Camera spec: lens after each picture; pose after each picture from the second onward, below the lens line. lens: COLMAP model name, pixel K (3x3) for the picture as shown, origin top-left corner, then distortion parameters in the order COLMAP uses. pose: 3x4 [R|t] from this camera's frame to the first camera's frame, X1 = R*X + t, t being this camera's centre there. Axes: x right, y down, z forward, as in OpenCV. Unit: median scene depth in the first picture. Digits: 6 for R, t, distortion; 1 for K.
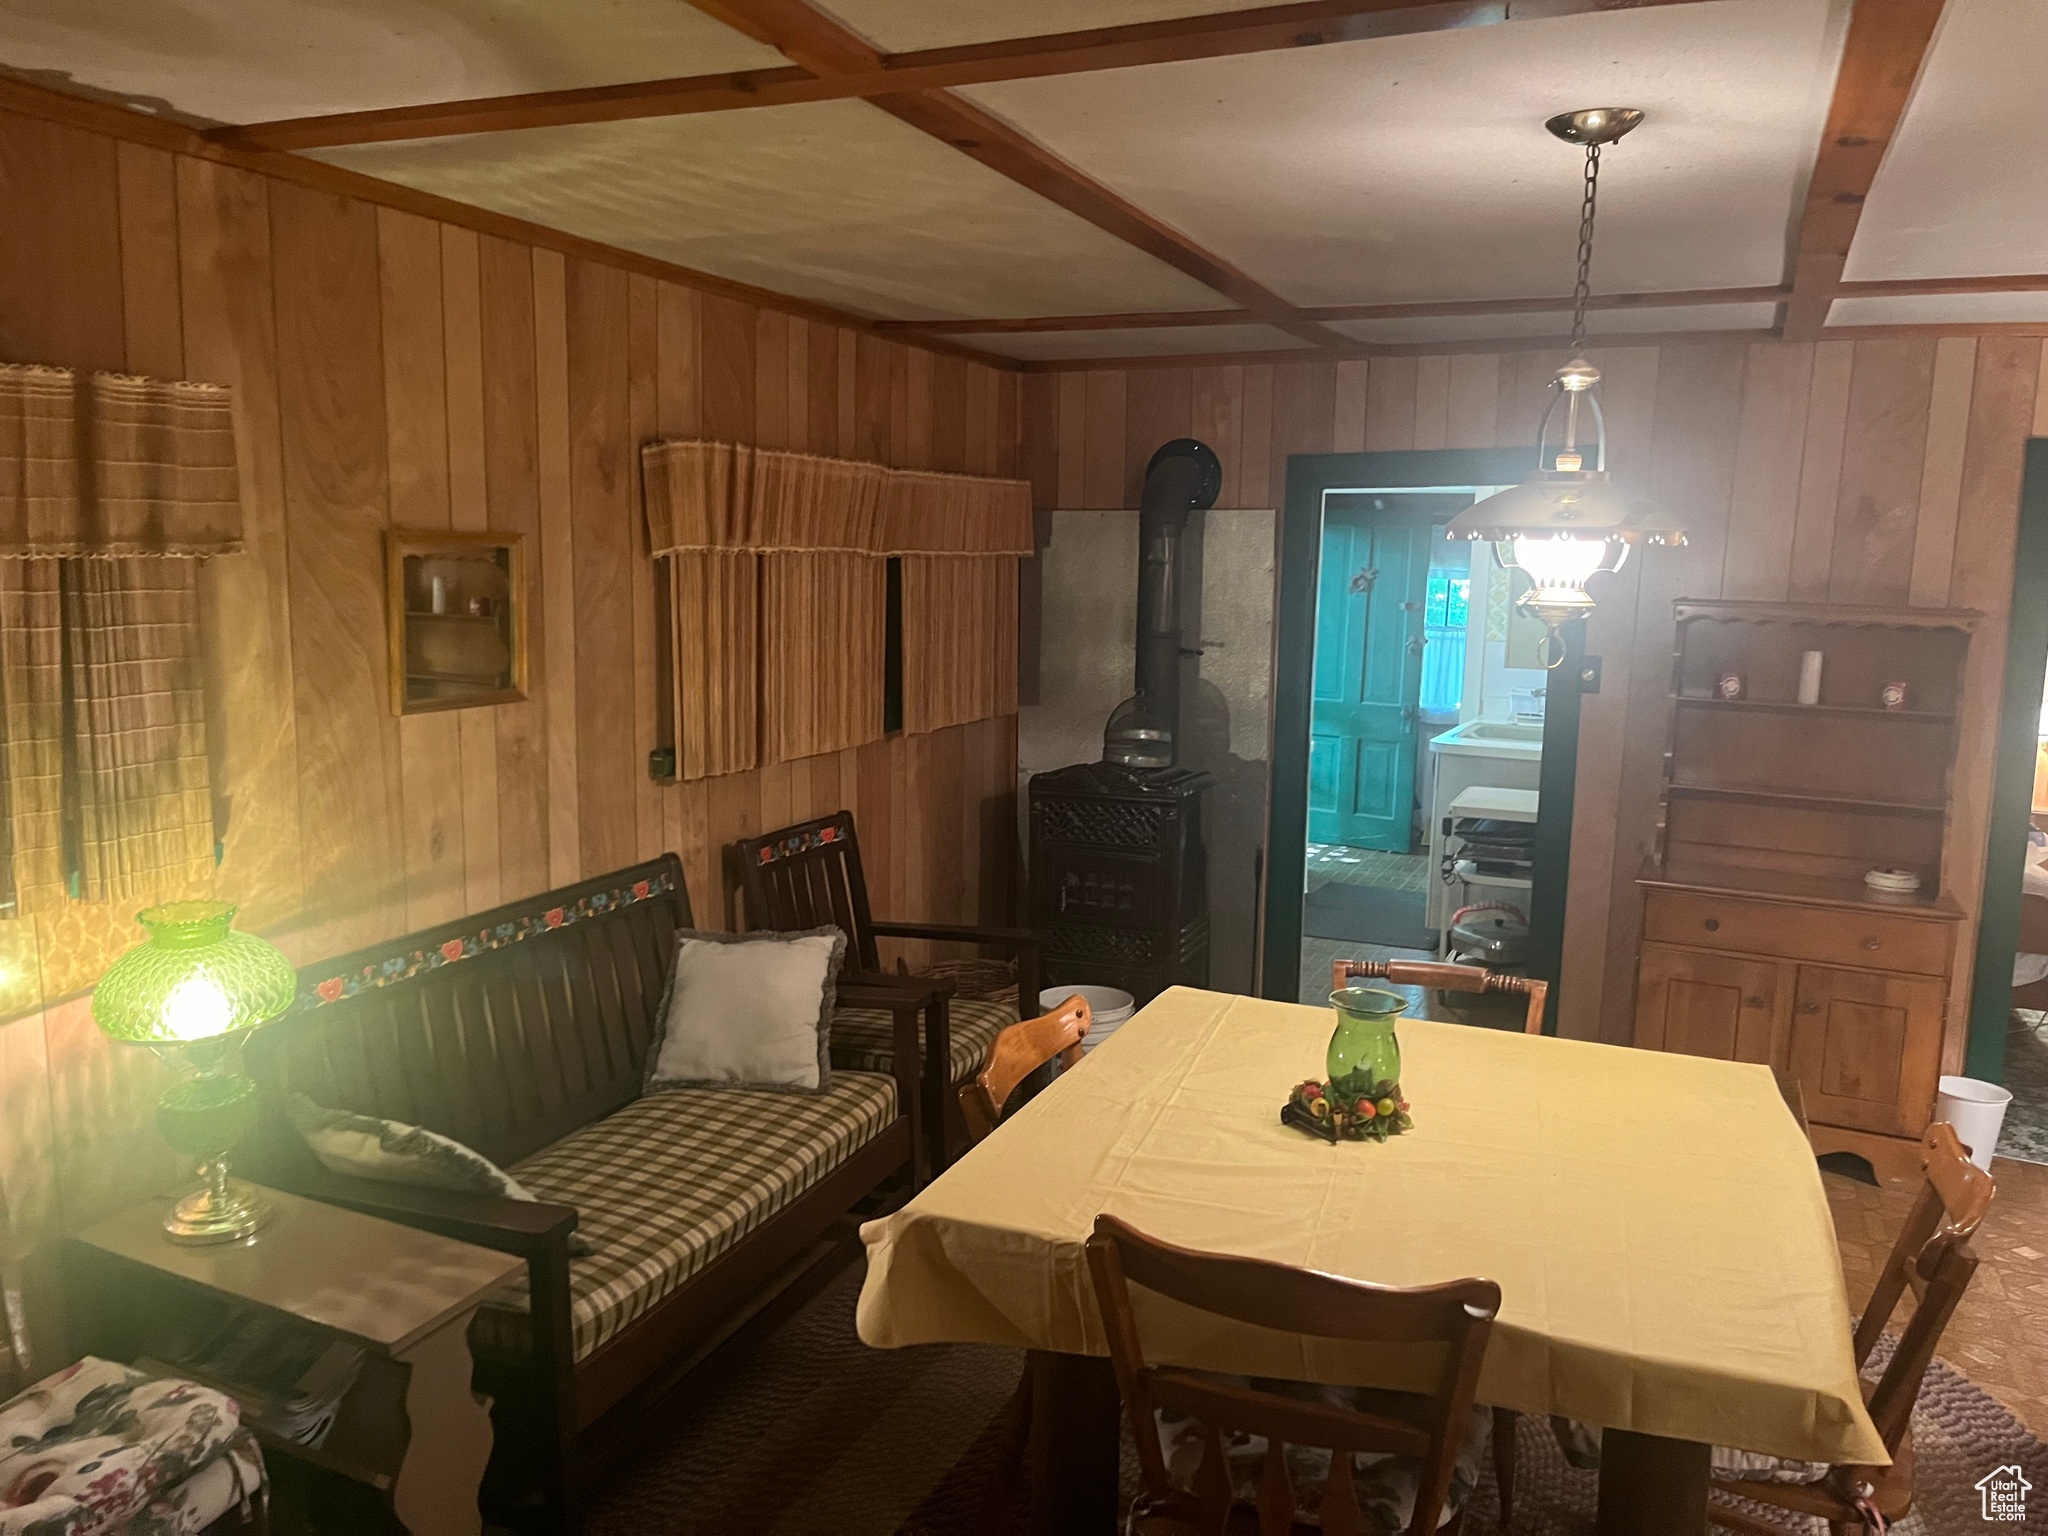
lens RADIAL K [[1556.0, 0, 1037.7], [0, 1556.0, 766.1], [0, 0, 1]] dist [0.077115, -0.102978]
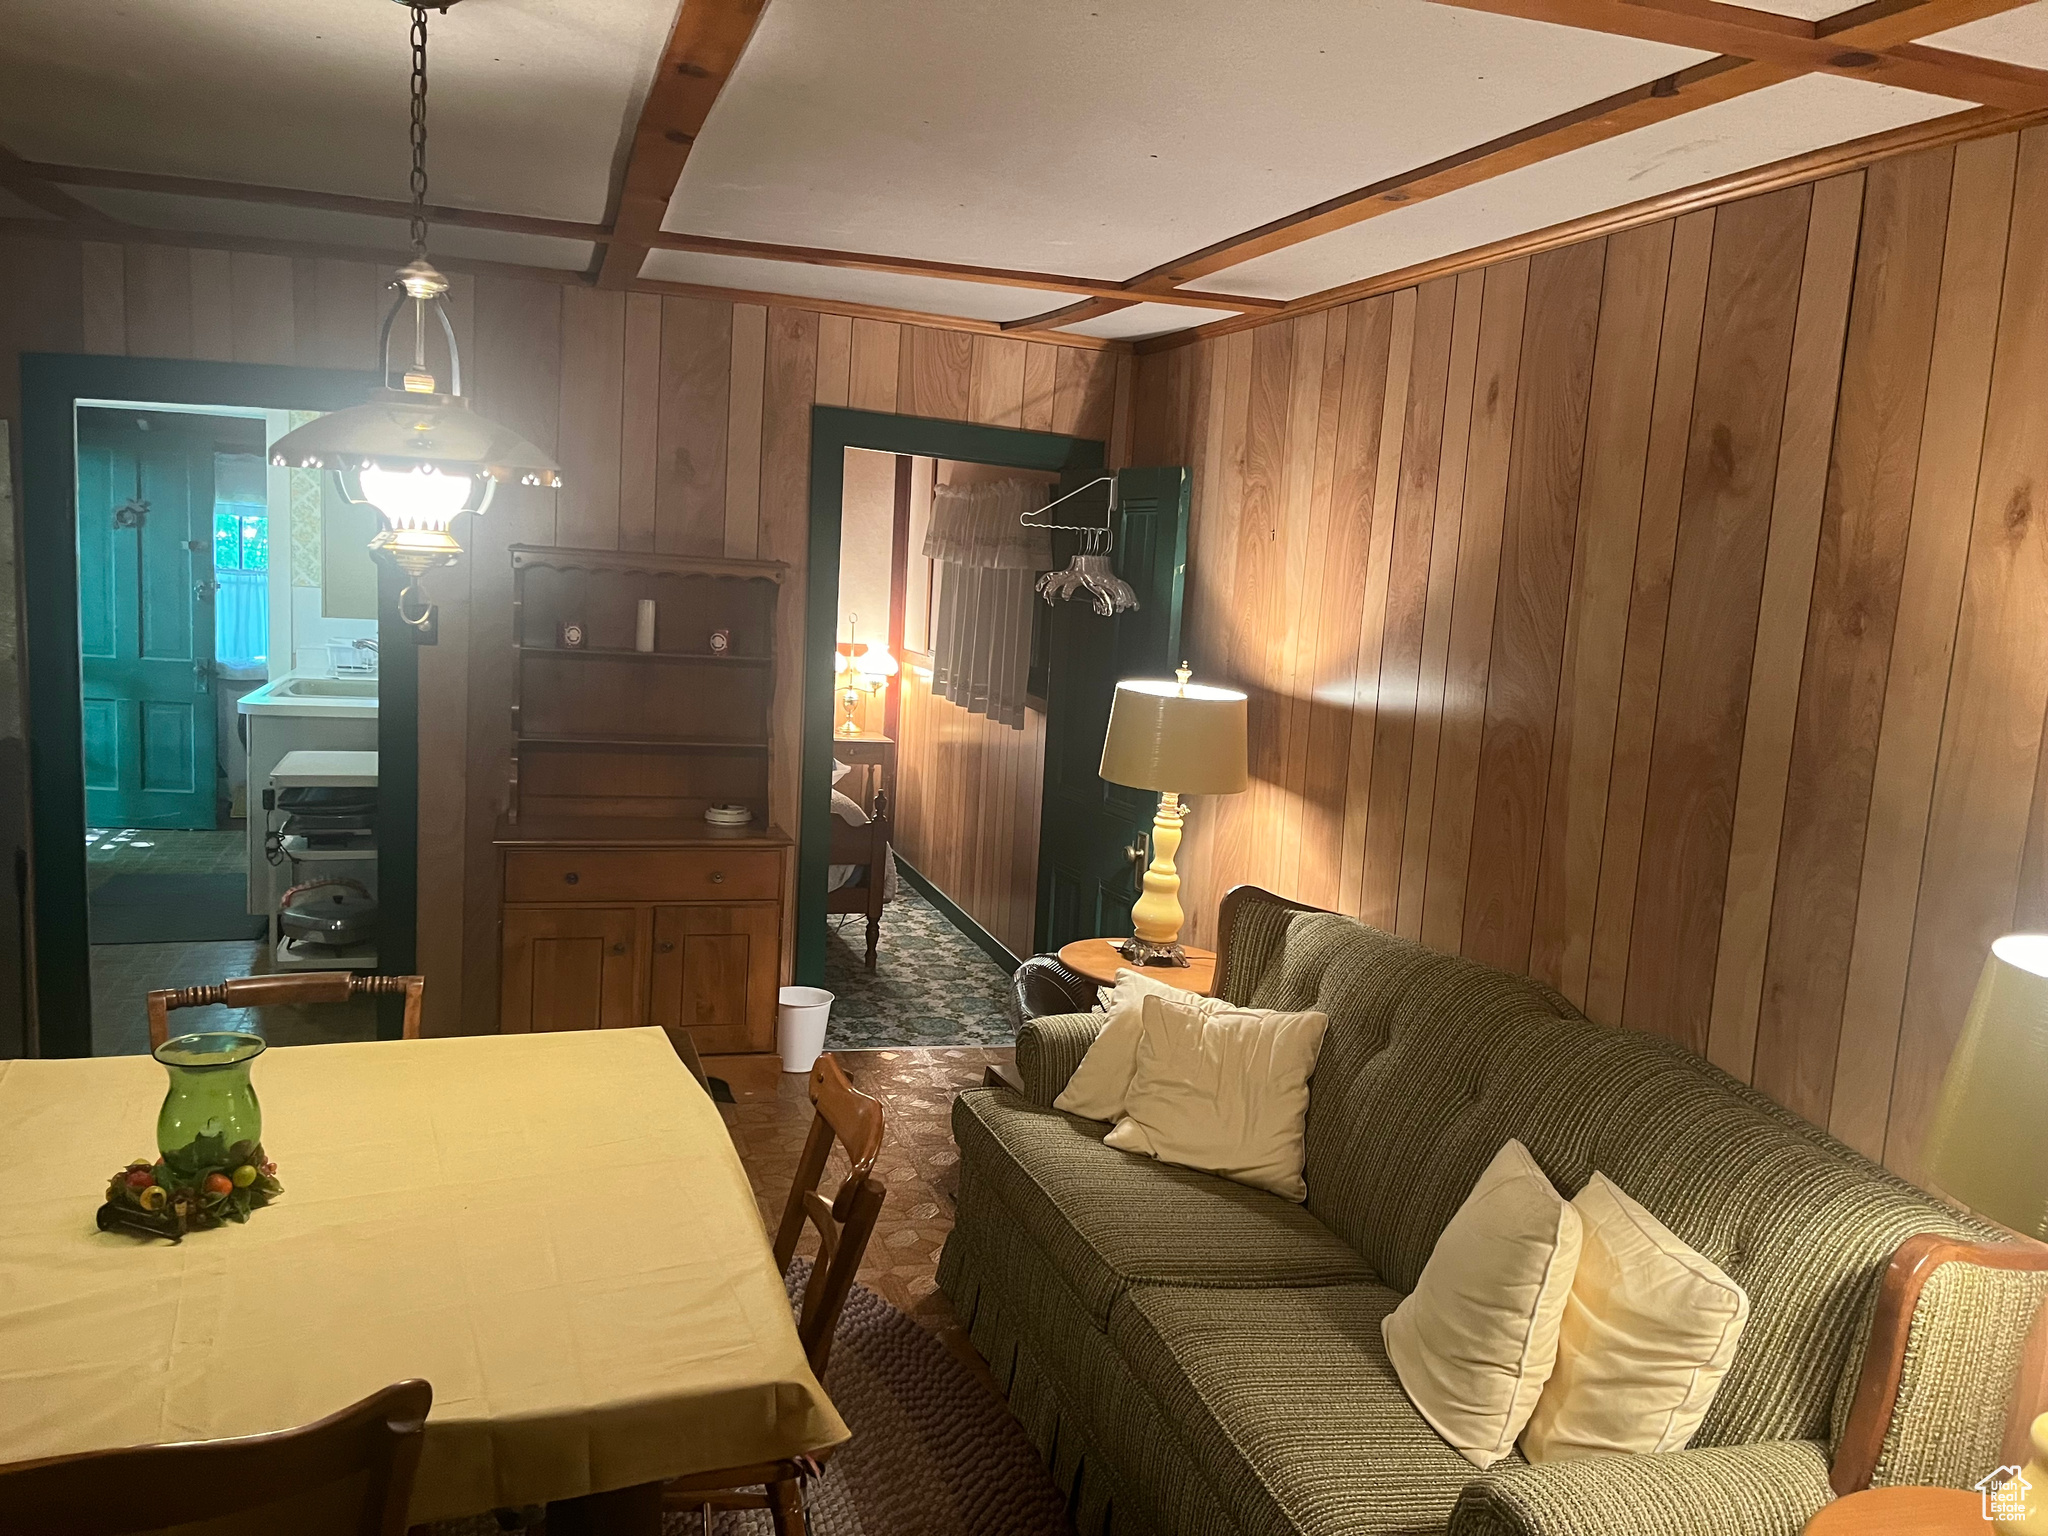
lens RADIAL K [[1556.0, 0, 1037.7], [0, 1556.0, 766.1], [0, 0, 1]] dist [0.077115, -0.102978]
pose [[0.748550, -0.074889, 0.658836, 0.005482], [0.051825, 0.997170, 0.054465, -0.007673], [-0.661051, -0.006626, 0.750312, 0.071246]]
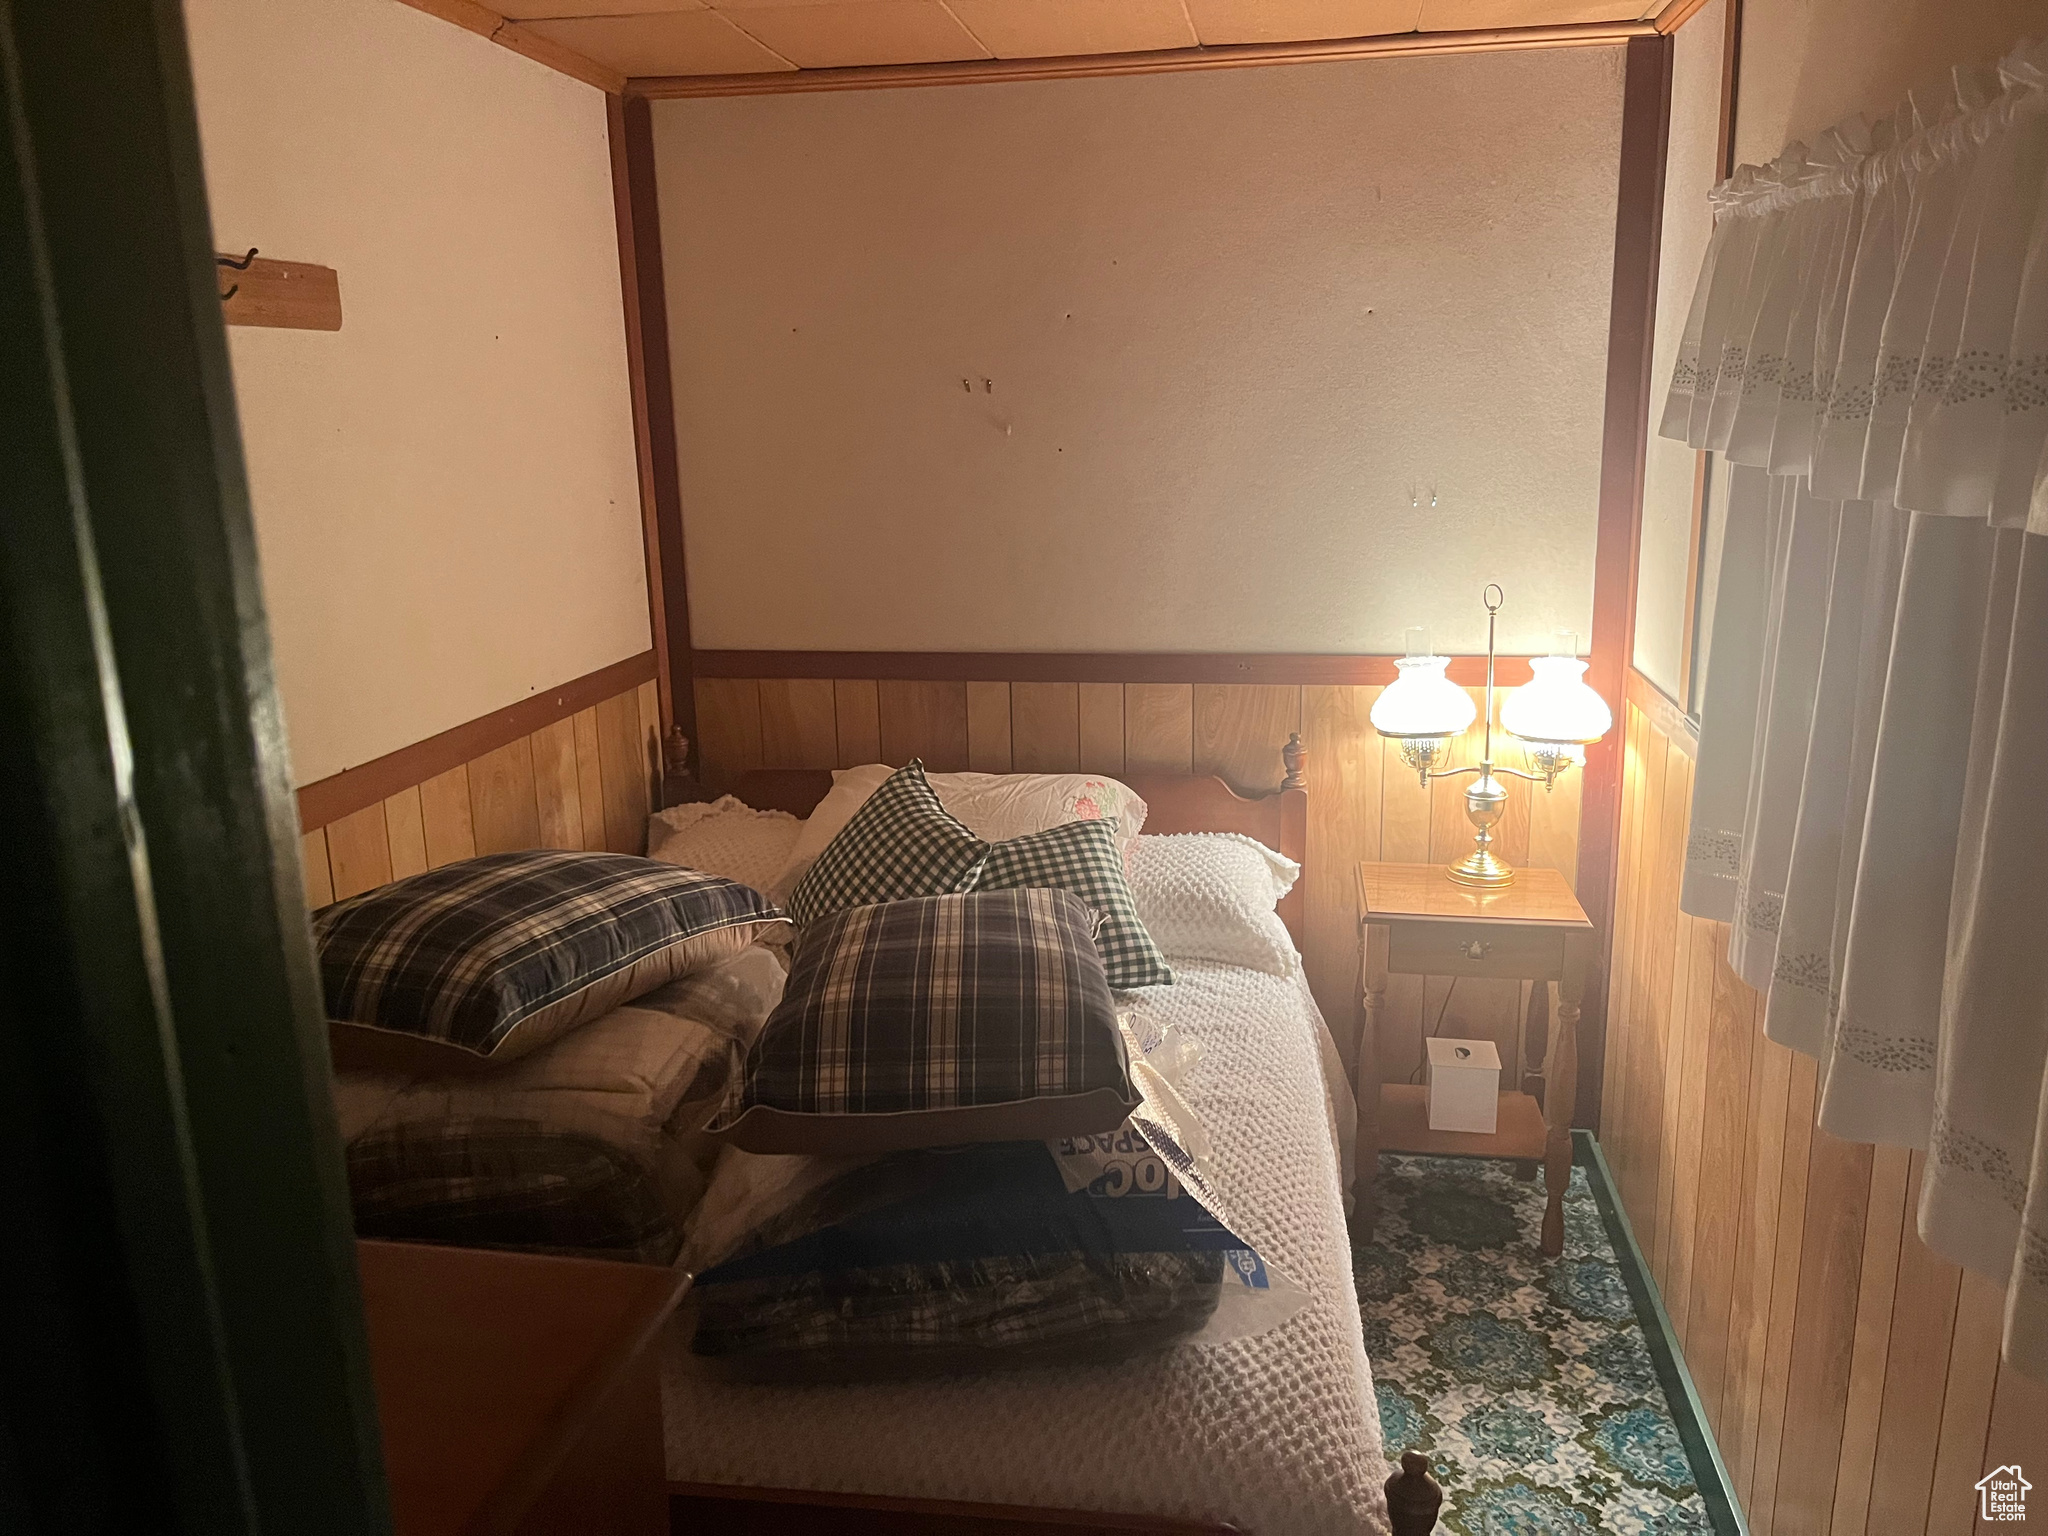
lens RADIAL K [[1563.0, 0, 1026.9], [0, 1563.0, 778.4], [0, 0, 1]] dist [0.071510, -0.104798]
pose [[0.971413, -0.103744, 0.213527, 0.667792], [0.081451, 0.990511, 0.110701, -0.105908], [-0.222985, -0.090144, 0.970645, 0.895025]]
